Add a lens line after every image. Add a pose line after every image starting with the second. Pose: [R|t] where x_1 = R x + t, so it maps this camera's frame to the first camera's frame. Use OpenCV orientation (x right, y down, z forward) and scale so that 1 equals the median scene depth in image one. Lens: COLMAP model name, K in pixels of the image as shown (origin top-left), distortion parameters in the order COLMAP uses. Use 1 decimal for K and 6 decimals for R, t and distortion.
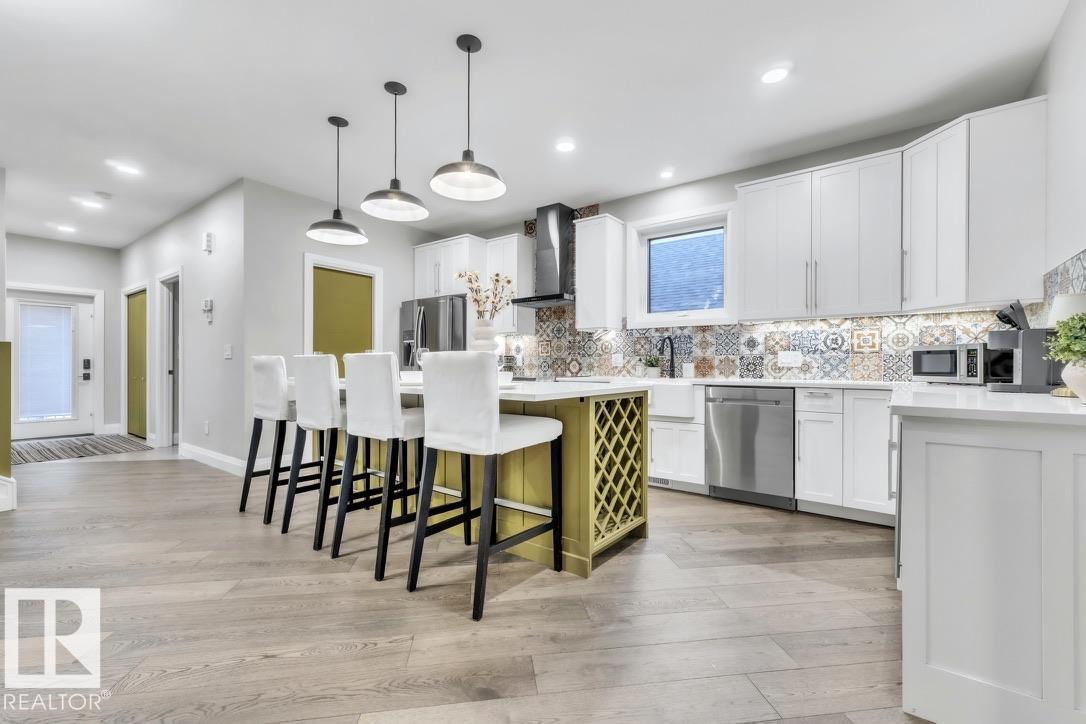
lens RADIAL K [[462.0, 0, 549.7], [0, 462.0, 362.4], [0, 0, 1]] dist [0.000755, -0.000075]
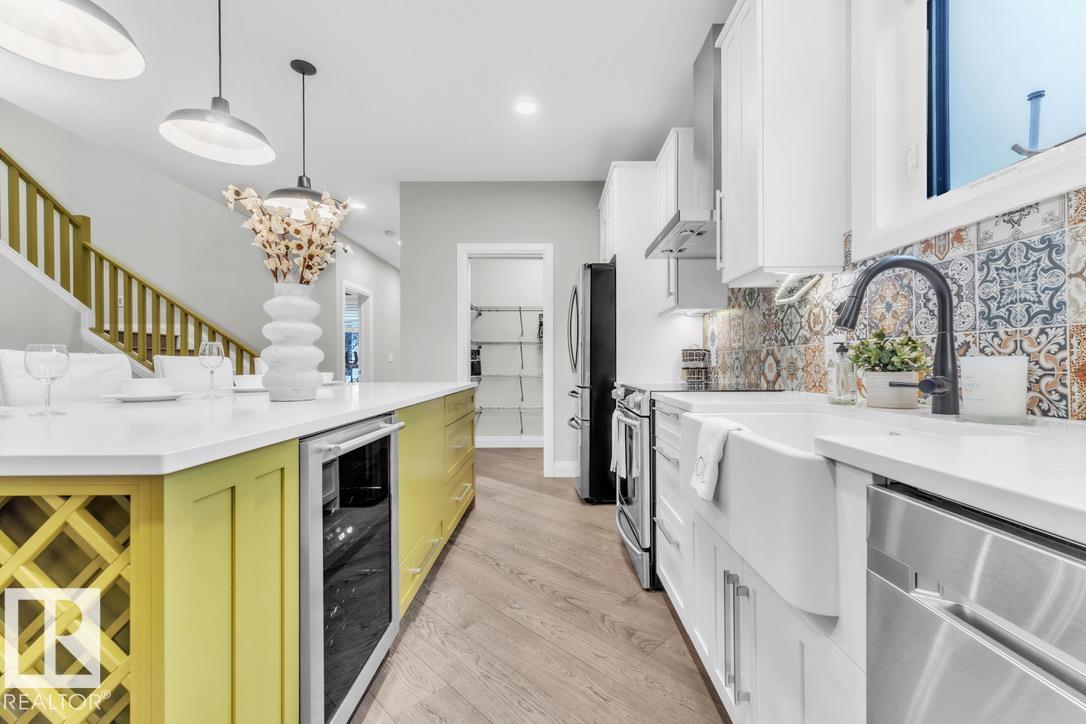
lens RADIAL K [[462.0, 0, 544.4], [0, 462.0, 360.8], [0, 0, 1]] dist [0.000755, -0.000075]
pose [[0.611935, -0.011167, -0.790829, 0.309726], [0.011524, 0.999920, -0.005201, 0.001962], [0.790824, -0.005931, 0.612015, 0.612835]]
